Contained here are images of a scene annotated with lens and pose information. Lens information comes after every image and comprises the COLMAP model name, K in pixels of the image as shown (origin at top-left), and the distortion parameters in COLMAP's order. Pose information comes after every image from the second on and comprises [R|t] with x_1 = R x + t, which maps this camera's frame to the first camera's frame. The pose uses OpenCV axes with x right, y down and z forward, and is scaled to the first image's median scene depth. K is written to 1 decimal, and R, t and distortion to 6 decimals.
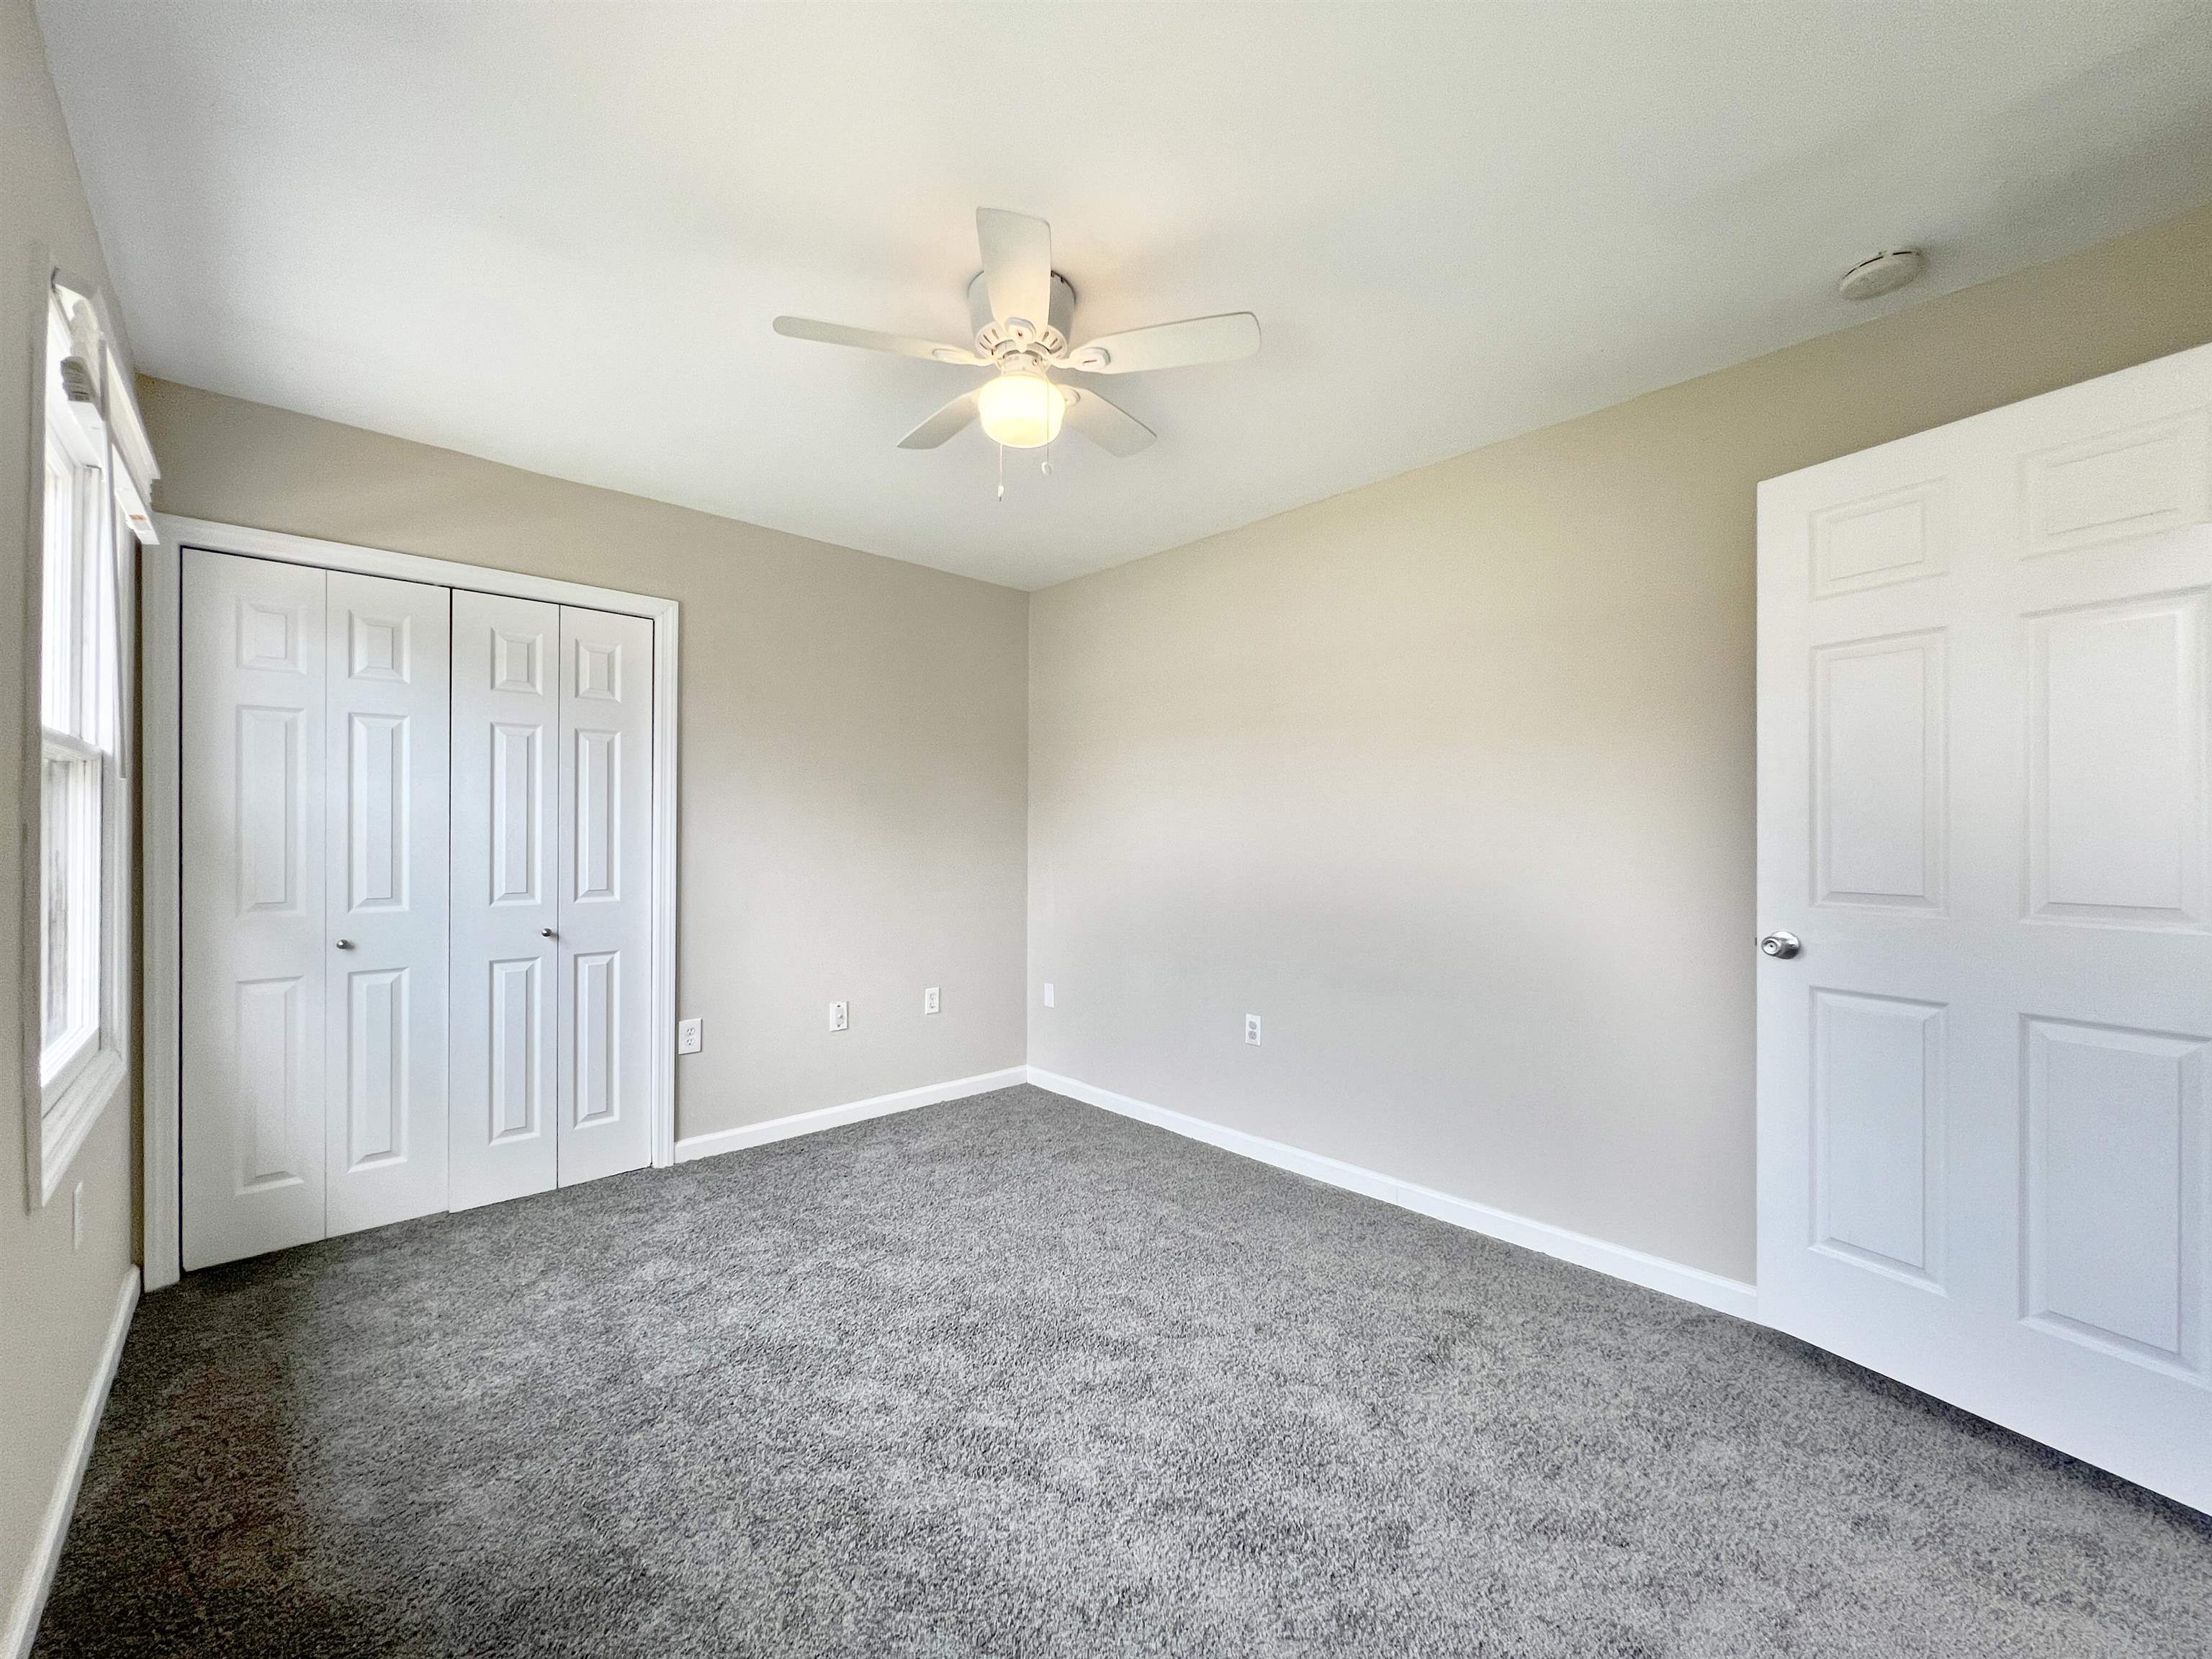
lens RADIAL K [[874.0, 0, 1096.4], [0, 874.0, 825.4], [0, 0, 1]] dist [-0.001380, -0.000002]
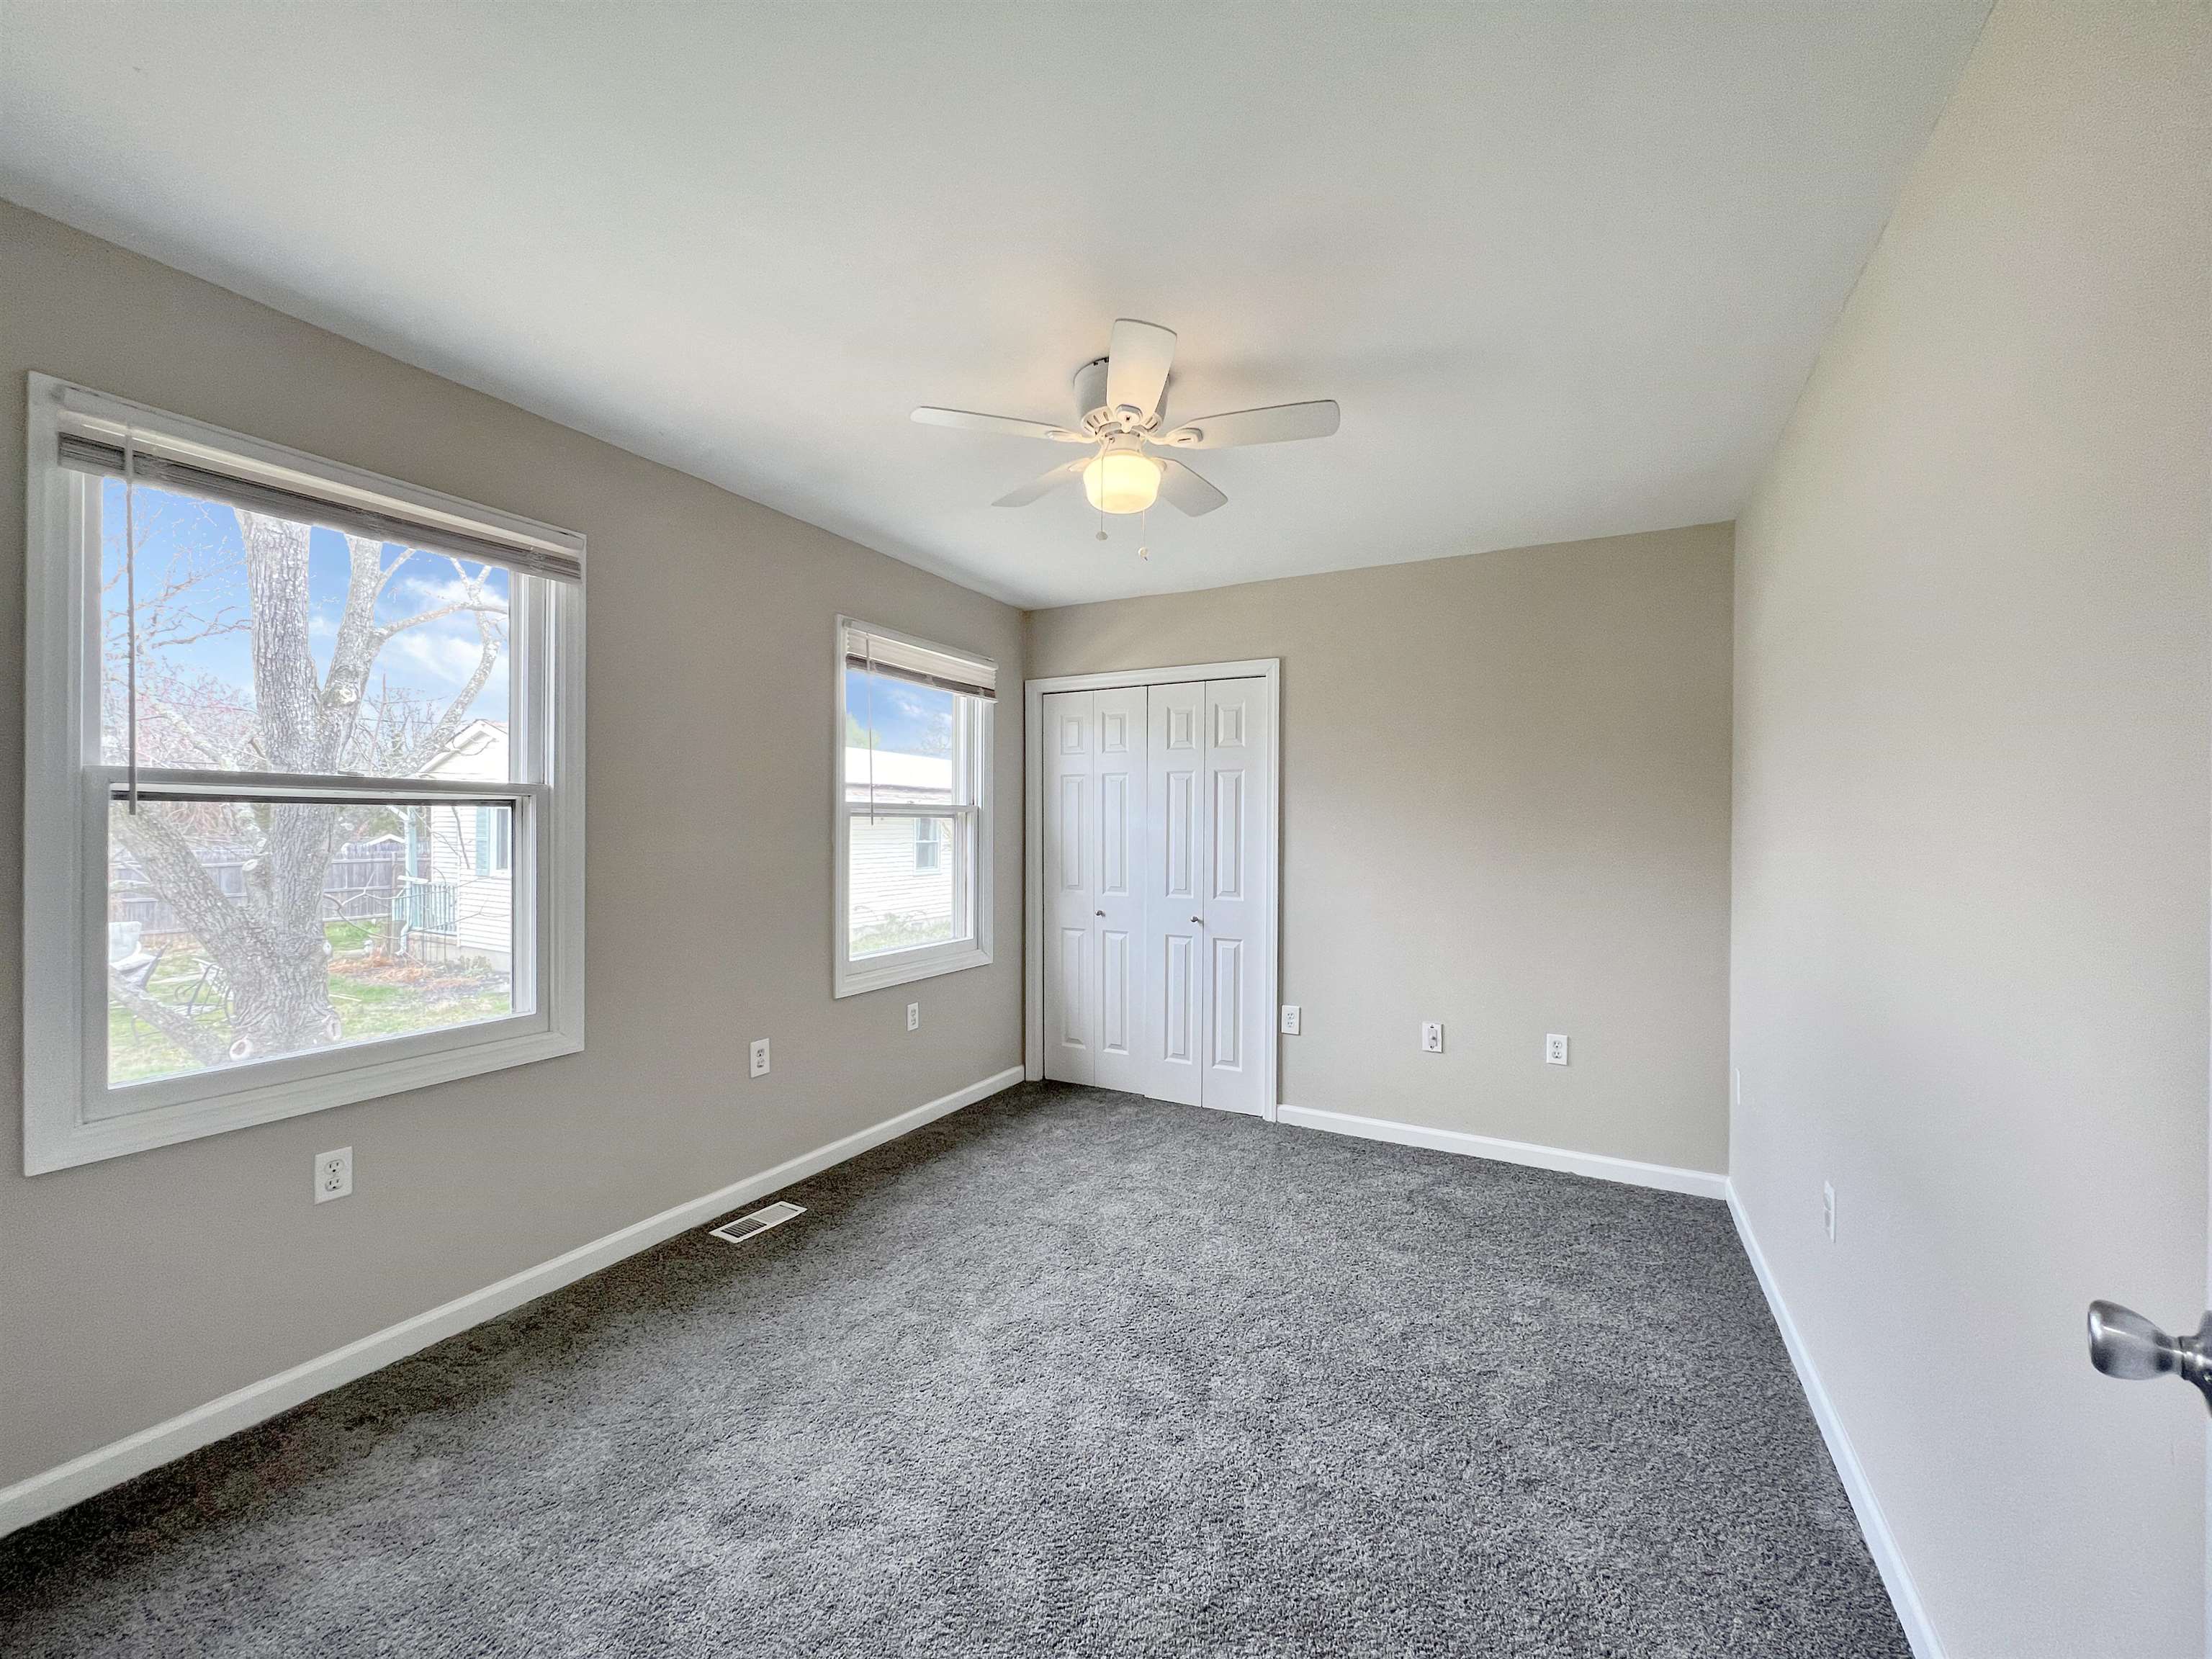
lens RADIAL K [[874.0, 0, 1096.4], [0, 874.0, 825.4], [0, 0, 1]] dist [-0.001380, -0.000002]
pose [[0.324495, -0.007335, -0.945859, 0.632352], [0.001957, 0.999973, -0.007084, -0.016581], [0.945885, 0.000448, 0.324501, 0.400639]]
